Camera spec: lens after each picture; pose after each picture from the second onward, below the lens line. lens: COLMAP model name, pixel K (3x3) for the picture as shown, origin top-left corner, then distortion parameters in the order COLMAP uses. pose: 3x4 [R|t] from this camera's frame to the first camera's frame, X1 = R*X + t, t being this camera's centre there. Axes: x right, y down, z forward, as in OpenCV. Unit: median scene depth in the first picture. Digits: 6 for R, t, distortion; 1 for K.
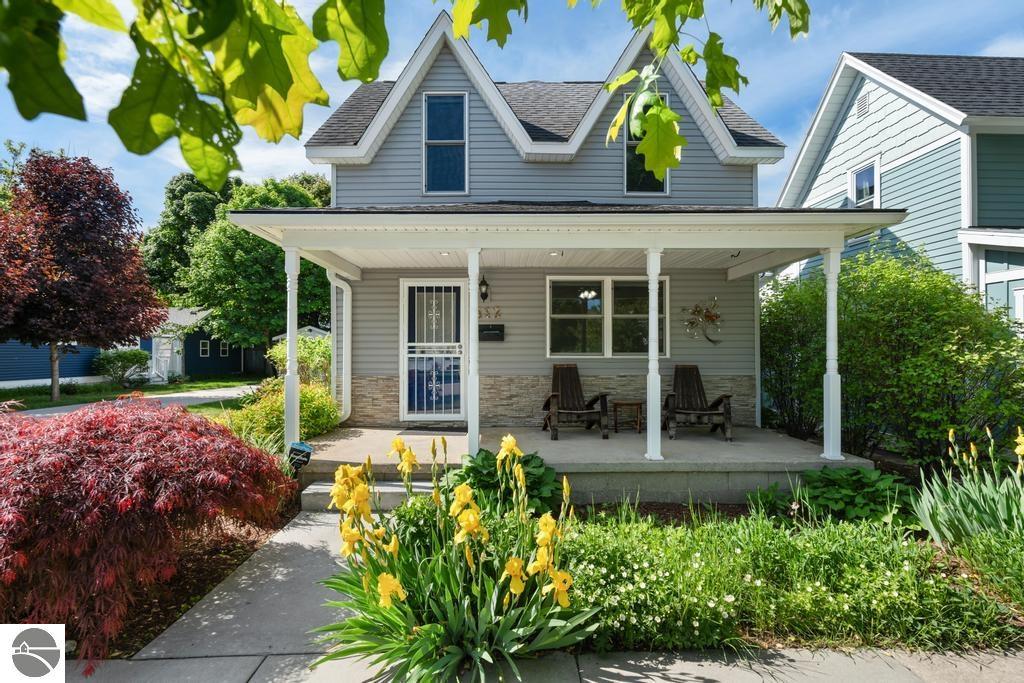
lens RADIAL K [[461.2, 0, 508.8], [0, 461.2, 348.1], [0, 0, 1]] dist [-0.002669, -0.000022]
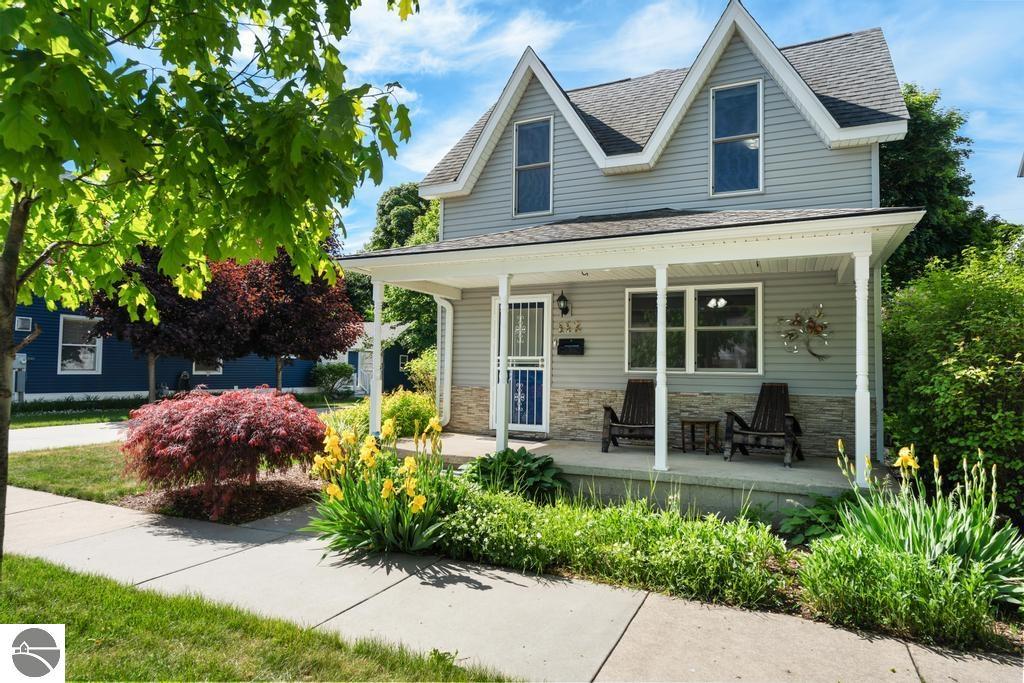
lens RADIAL K [[598.9, 0, 512.0], [0, 598.9, 341.5], [0, 0, 1]] dist [-0.002149, -0.000343]
pose [[0.903659, -0.005284, -0.428220, 0.406039], [-0.012862, 0.999138, -0.039471, 0.008906], [0.428059, 0.041177, 0.902812, -0.241935]]
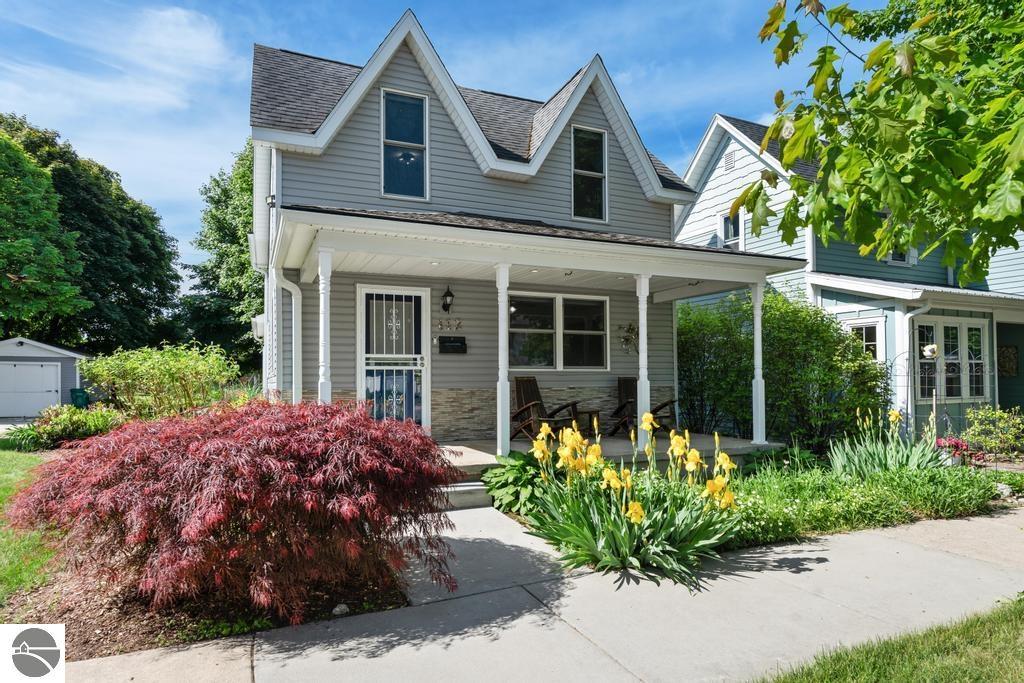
lens RADIAL K [[571.8, 0, 495.5], [0, 571.8, 367.3], [0, 0, 1]] dist [-0.001570, -0.001277]
pose [[0.926951, 0.006320, 0.375130, -0.404353], [0.000943, 0.999816, -0.019173, 0.036484], [-0.375182, 0.018126, 0.926774, -0.144730]]
